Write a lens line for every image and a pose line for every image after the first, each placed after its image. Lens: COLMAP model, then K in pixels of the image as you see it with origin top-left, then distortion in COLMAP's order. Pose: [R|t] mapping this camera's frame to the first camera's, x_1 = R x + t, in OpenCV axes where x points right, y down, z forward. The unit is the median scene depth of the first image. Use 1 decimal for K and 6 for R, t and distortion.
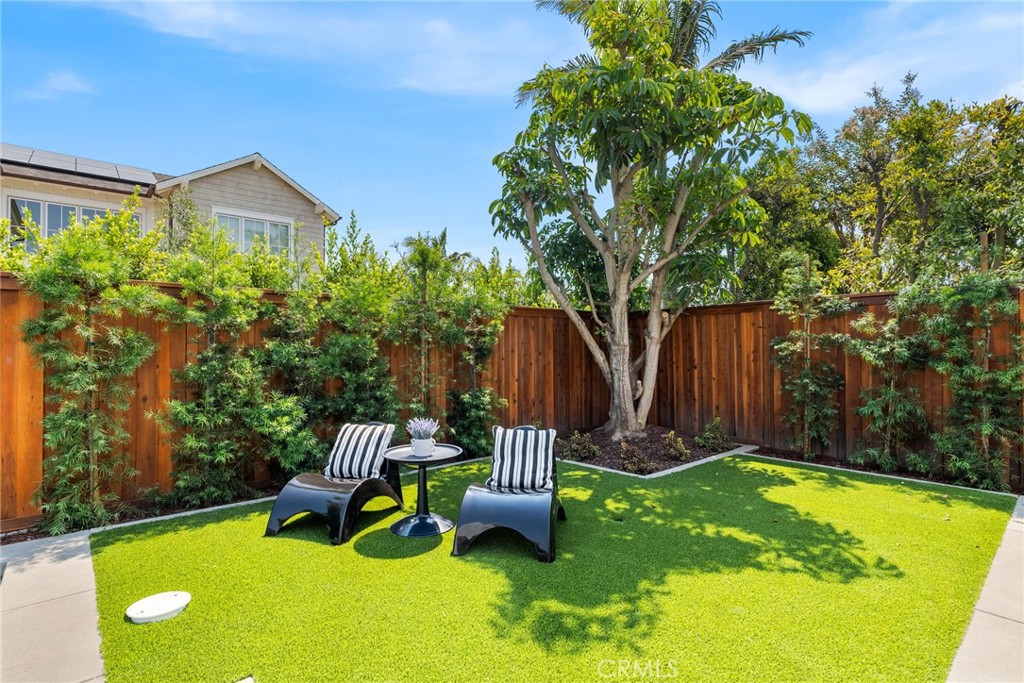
lens RADIAL K [[551.0, 0, 491.5], [0, 551.0, 342.1], [0, 0, 1]] dist [0.003683, 0.000535]
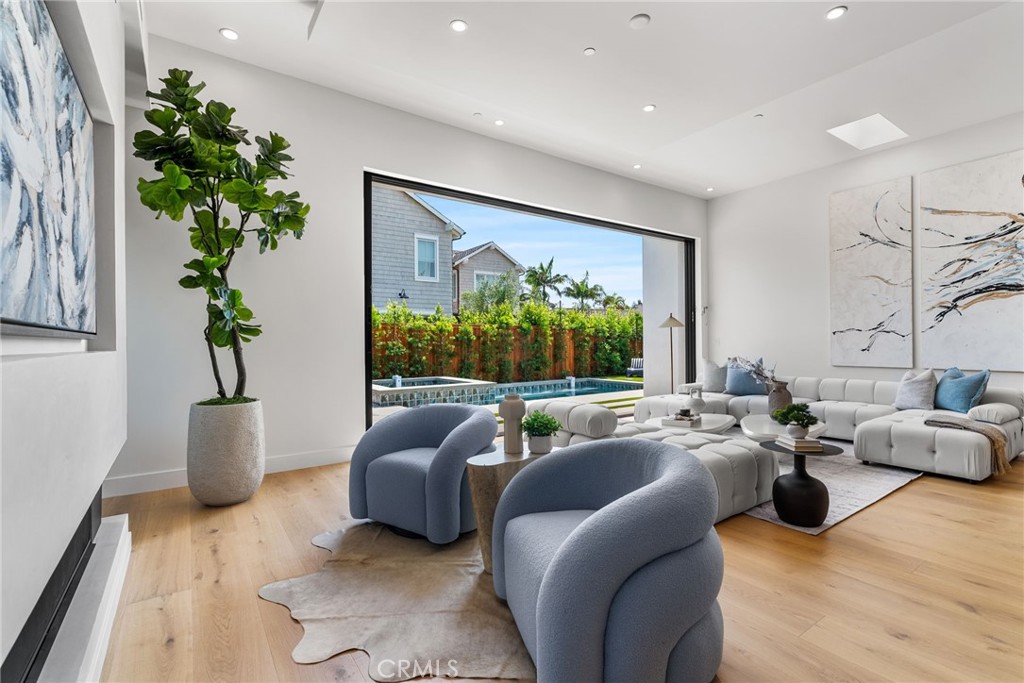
lens RADIAL K [[465.8, 0, 512.5], [0, 465.8, 337.5], [0, 0, 1]] dist [-0.000764, 0.000068]
pose [[0.994680, -0.002263, -0.102987, -0.508486], [0.002368, 0.999997, 0.000898, -0.013371], [0.102985, -0.001137, 0.994682, -1.719691]]
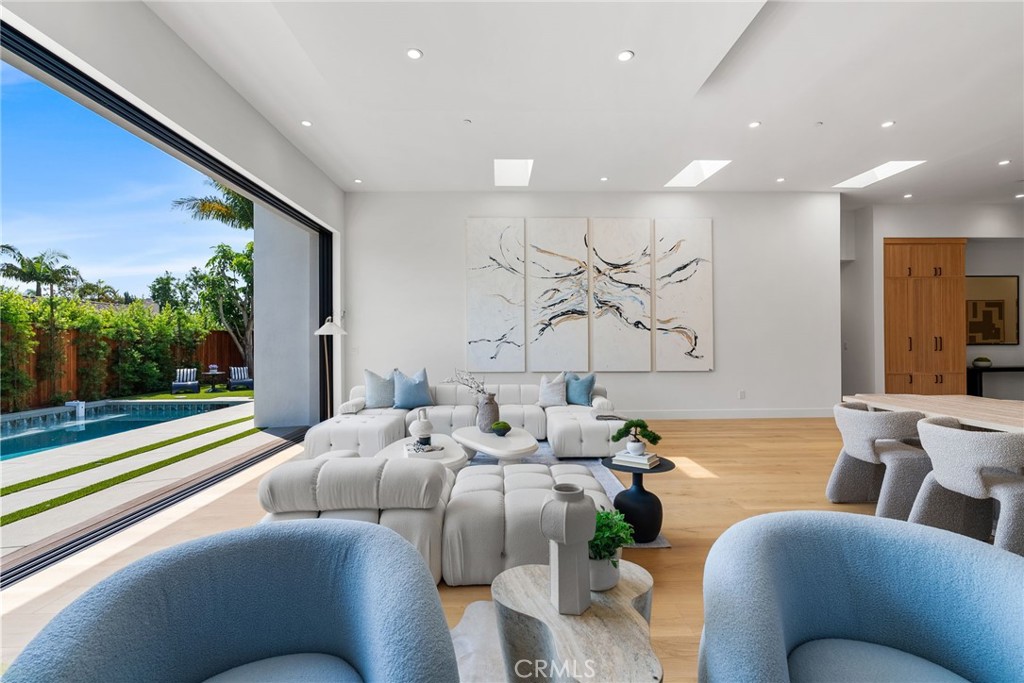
lens RADIAL K [[461.0, 0, 509.6], [0, 461.0, 339.9], [0, 0, 1]] dist [-0.004512, -0.000210]
pose [[0.641406, 0.007680, 0.767164, -0.689006], [-0.008432, 0.999960, -0.002962, -0.023854], [-0.767156, -0.004569, 0.641445, -1.461328]]
